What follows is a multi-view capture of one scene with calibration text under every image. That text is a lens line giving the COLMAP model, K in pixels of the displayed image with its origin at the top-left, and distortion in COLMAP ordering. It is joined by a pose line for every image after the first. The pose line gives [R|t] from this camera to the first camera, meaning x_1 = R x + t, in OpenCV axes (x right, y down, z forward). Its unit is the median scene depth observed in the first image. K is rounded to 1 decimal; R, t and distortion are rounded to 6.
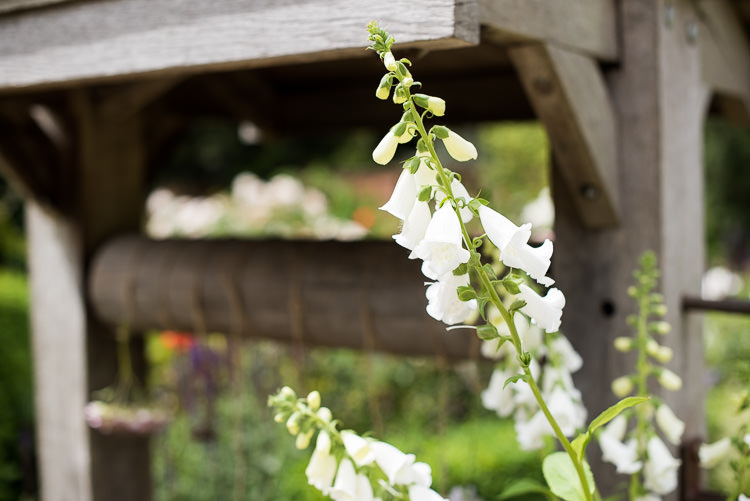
lens RADIAL K [[1204.8, 0, 375.0], [0, 1204.8, 250.5], [0, 0, 1]] dist [-0.177609, -0.004296]
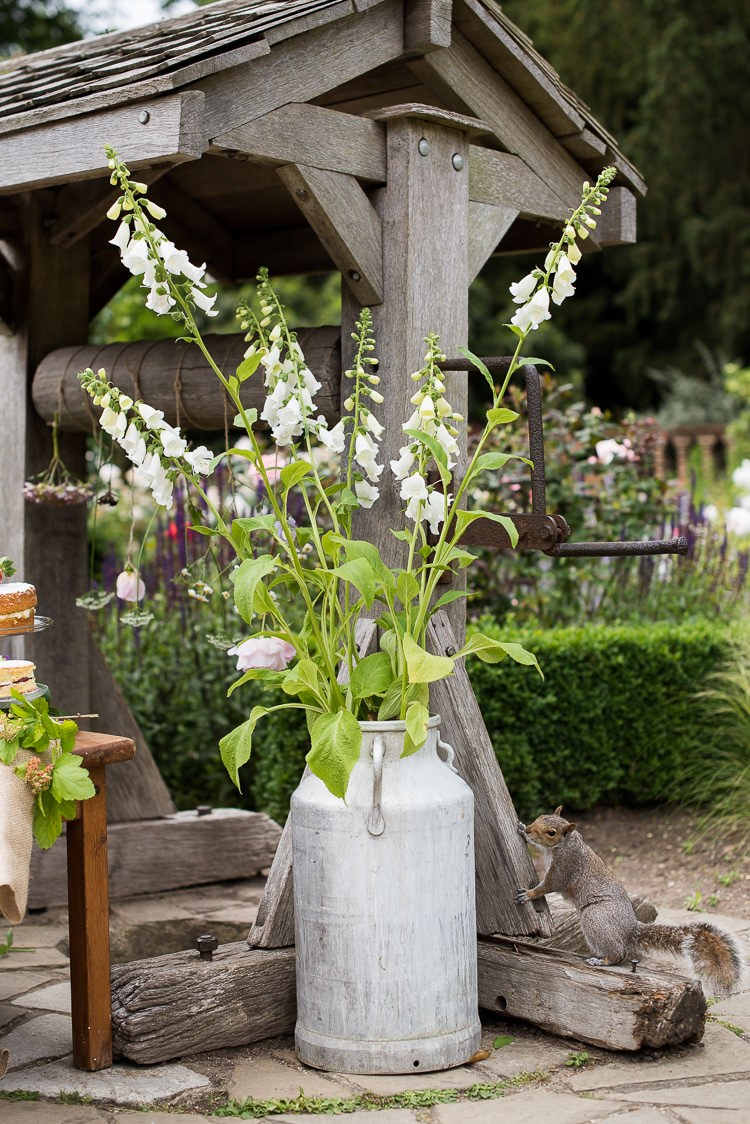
lens RADIAL K [[1644.1, 0, 373.5], [0, 1644.1, 589.4], [0, 0, 1]] dist [-0.161361, 0.029005]
pose [[0.995080, 0.032333, -0.093648, 0.538419], [-0.027228, 0.998099, 0.055294, 0.284531], [0.095258, -0.052473, 0.994069, -1.209234]]
